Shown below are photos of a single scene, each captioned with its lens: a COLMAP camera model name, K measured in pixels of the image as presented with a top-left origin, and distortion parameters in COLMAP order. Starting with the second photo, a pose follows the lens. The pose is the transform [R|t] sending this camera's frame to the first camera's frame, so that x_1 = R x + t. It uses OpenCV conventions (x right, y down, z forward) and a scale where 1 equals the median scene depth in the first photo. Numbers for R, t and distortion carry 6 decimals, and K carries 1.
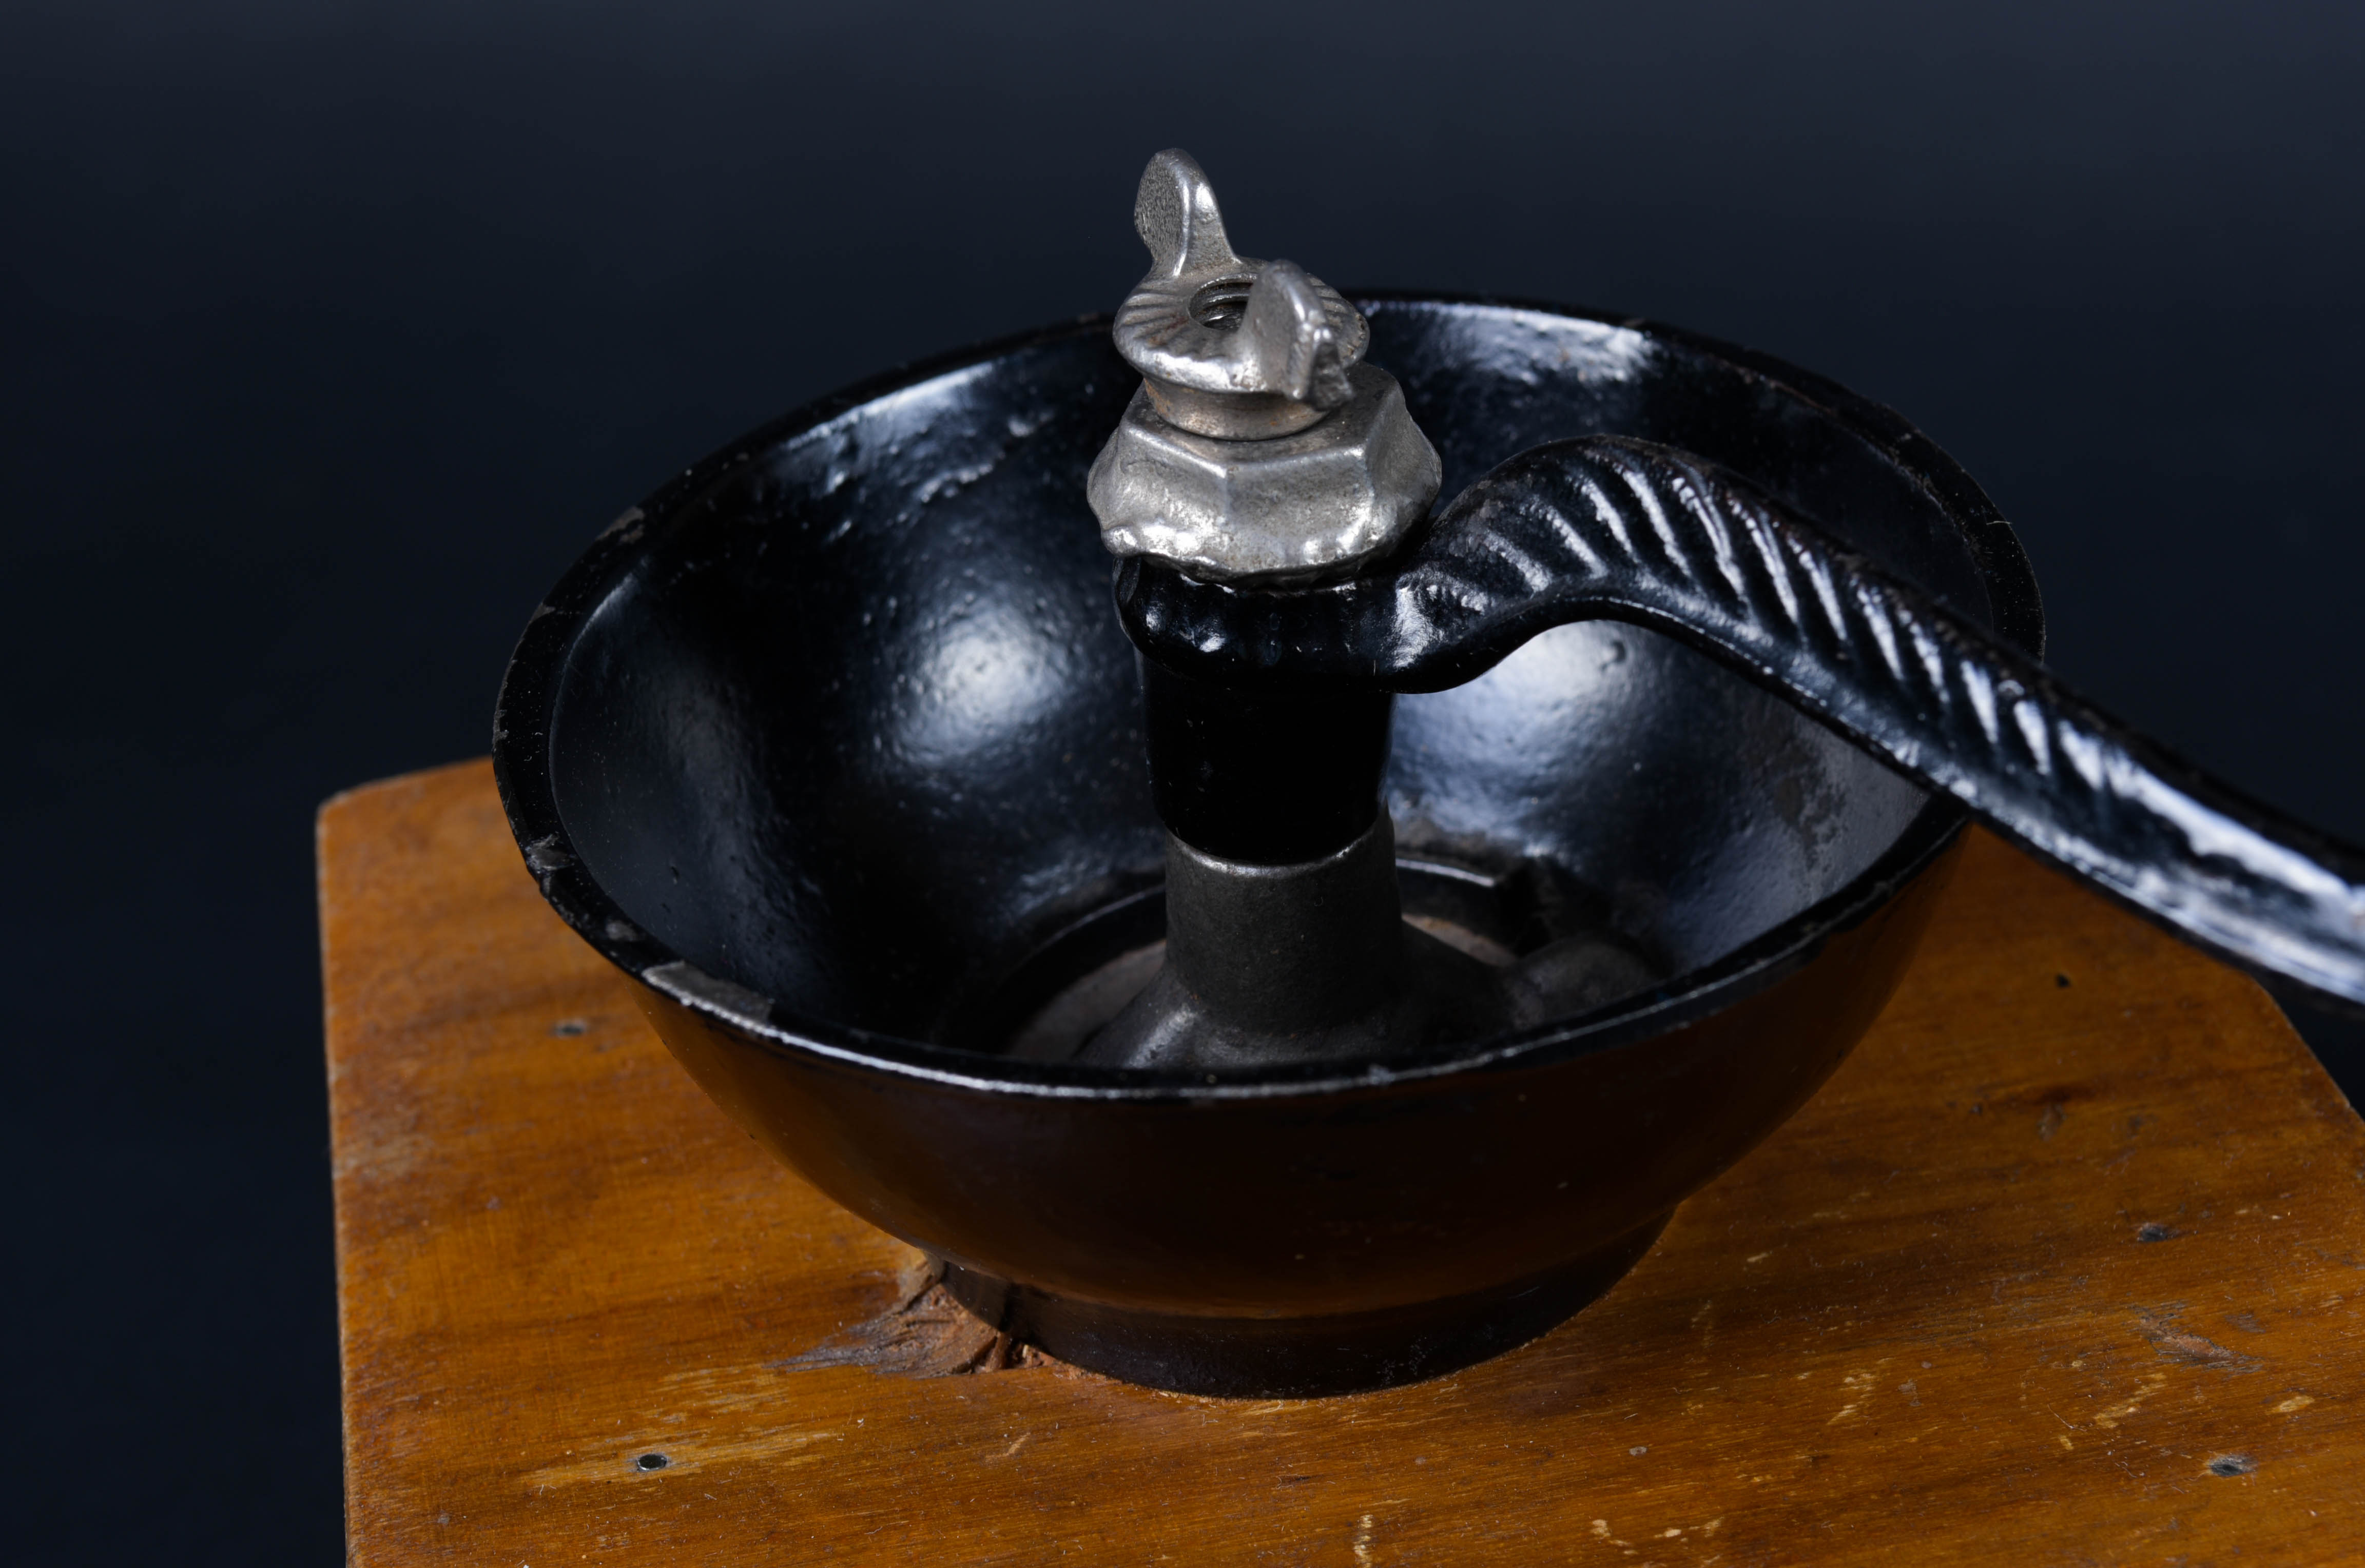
lens RADIAL K [[4180.2, 0, 1182.5], [0, 4180.2, 784.0], [0, 0, 1]] dist [-0.032336, 0.116586]
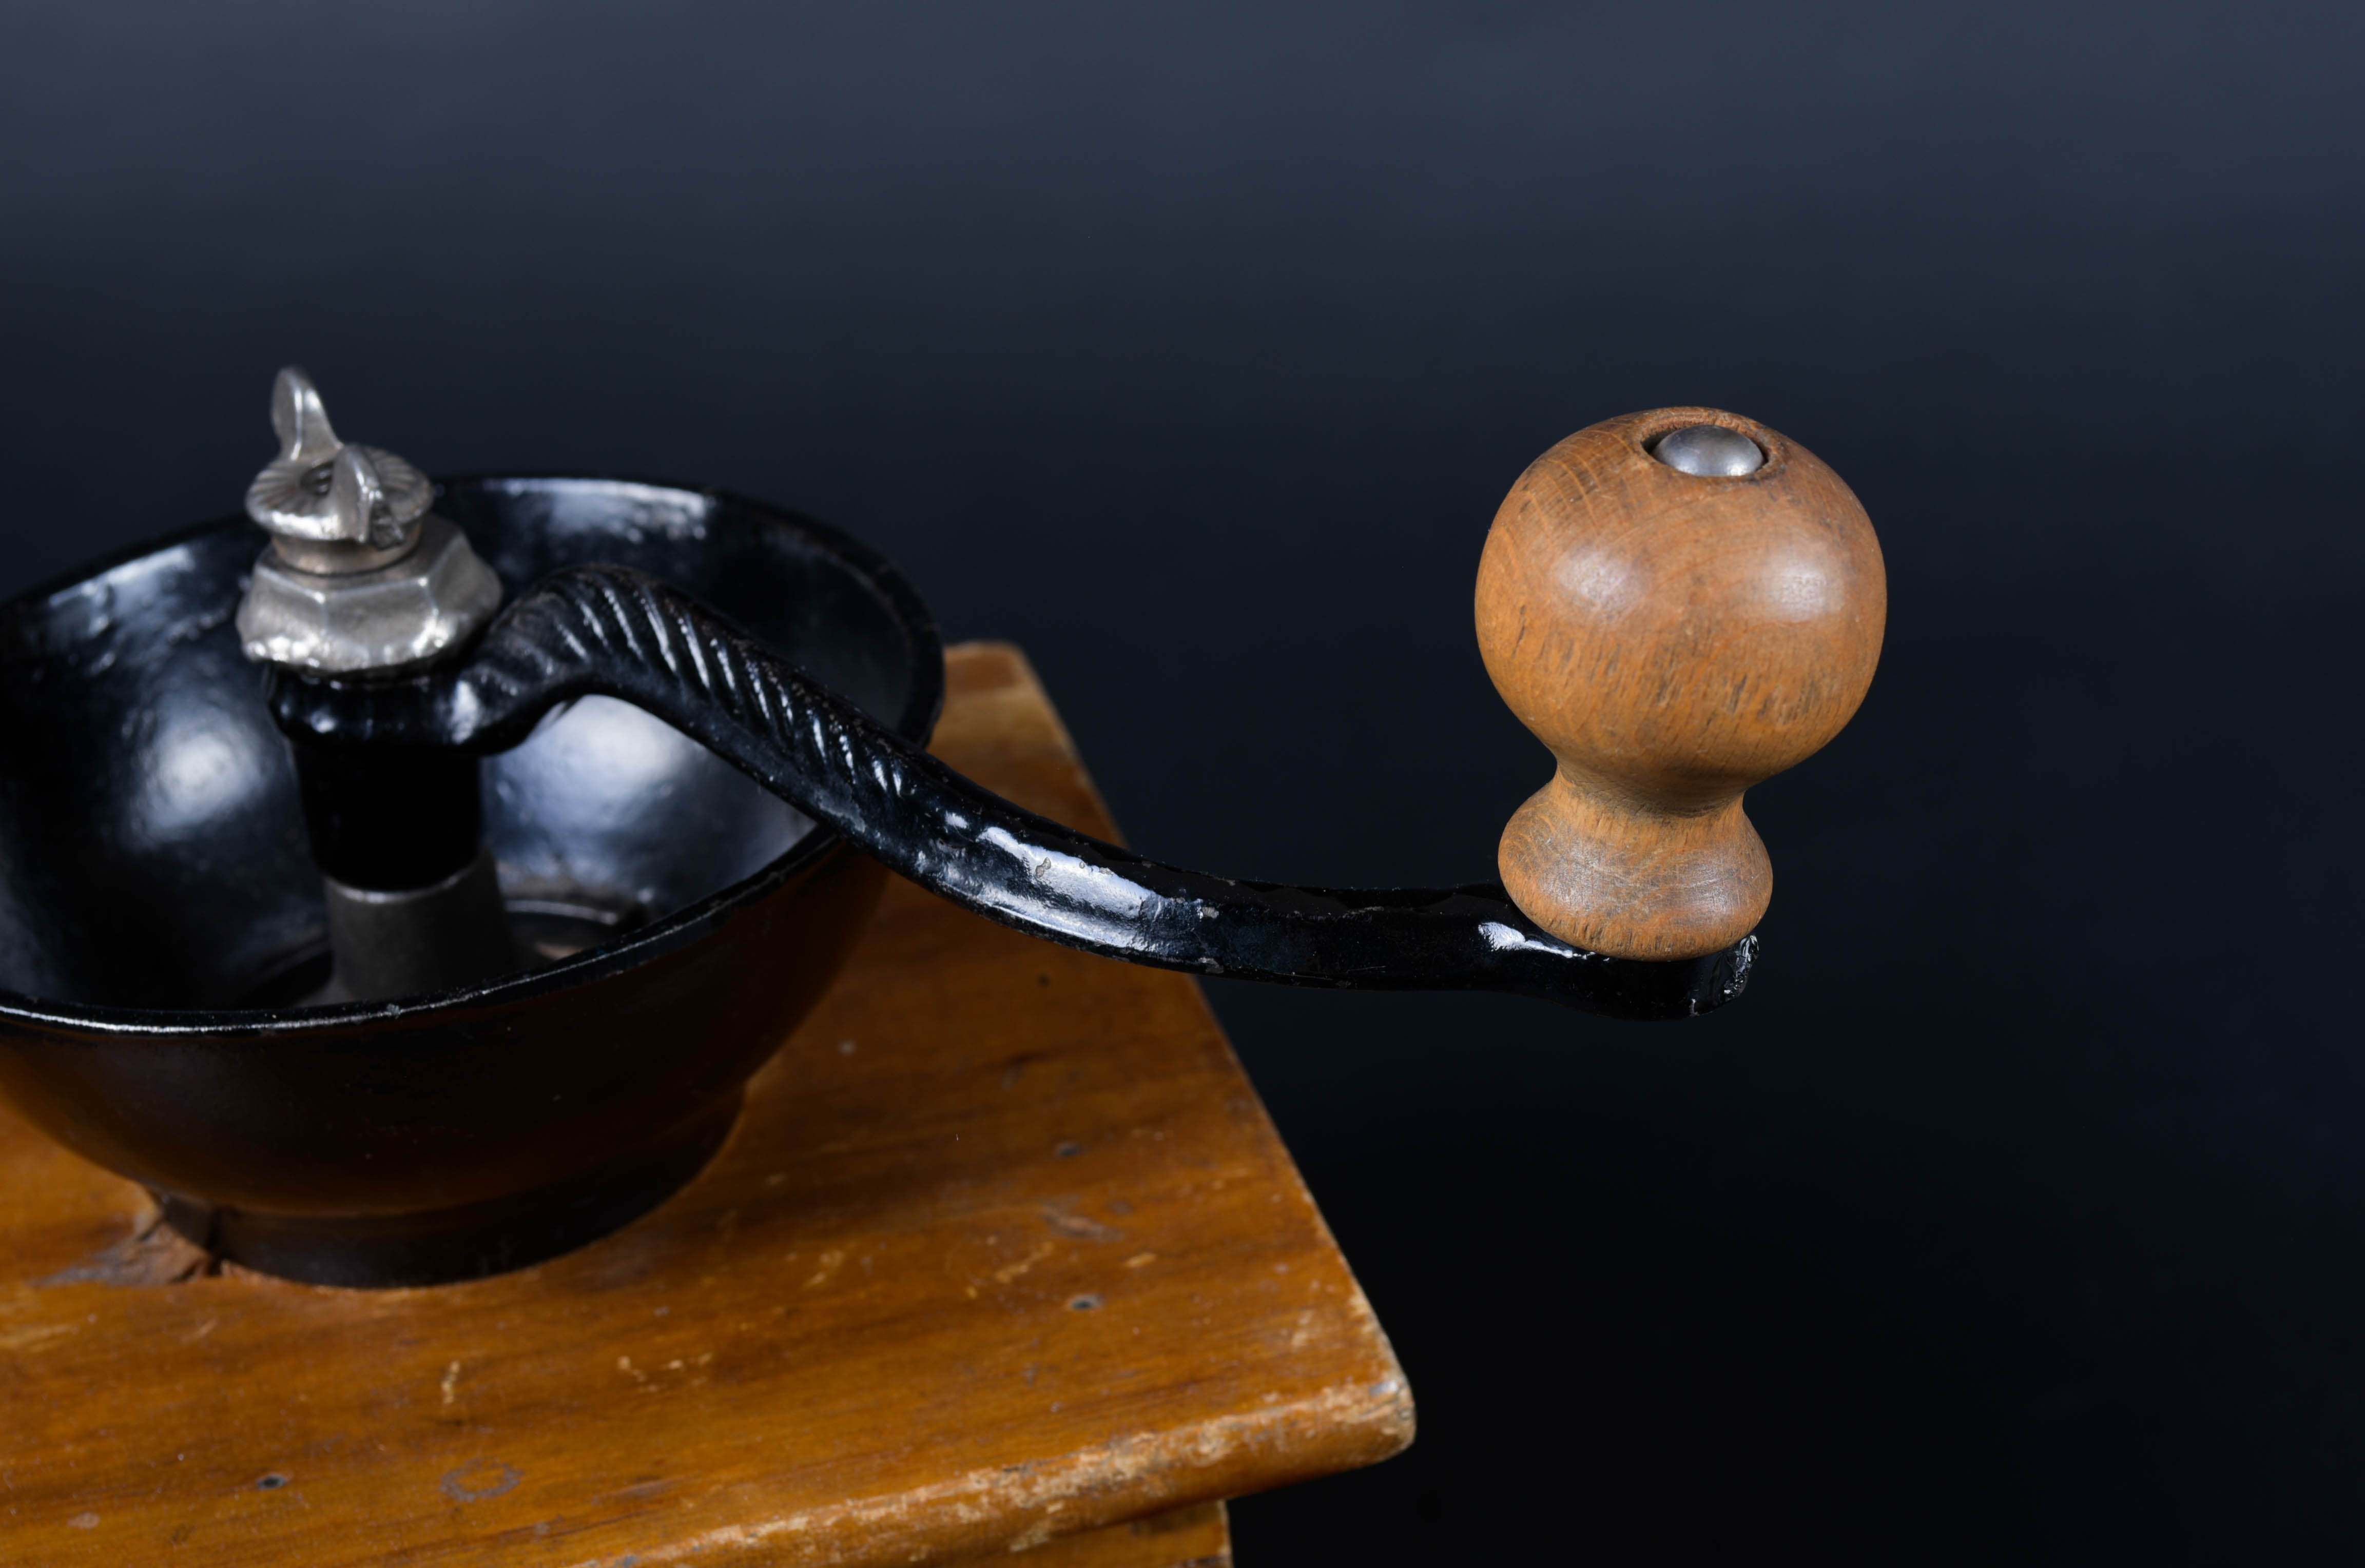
lens RADIAL K [[4180.2, 0, 1182.5], [0, 4180.2, 784.0], [0, 0, 1]] dist [-0.032336, 0.116586]
pose [[0.997126, -0.026118, 0.071114, 0.187358], [0.030101, 0.998003, -0.055535, 0.069577], [-0.069522, 0.057516, 0.995921, -0.376542]]
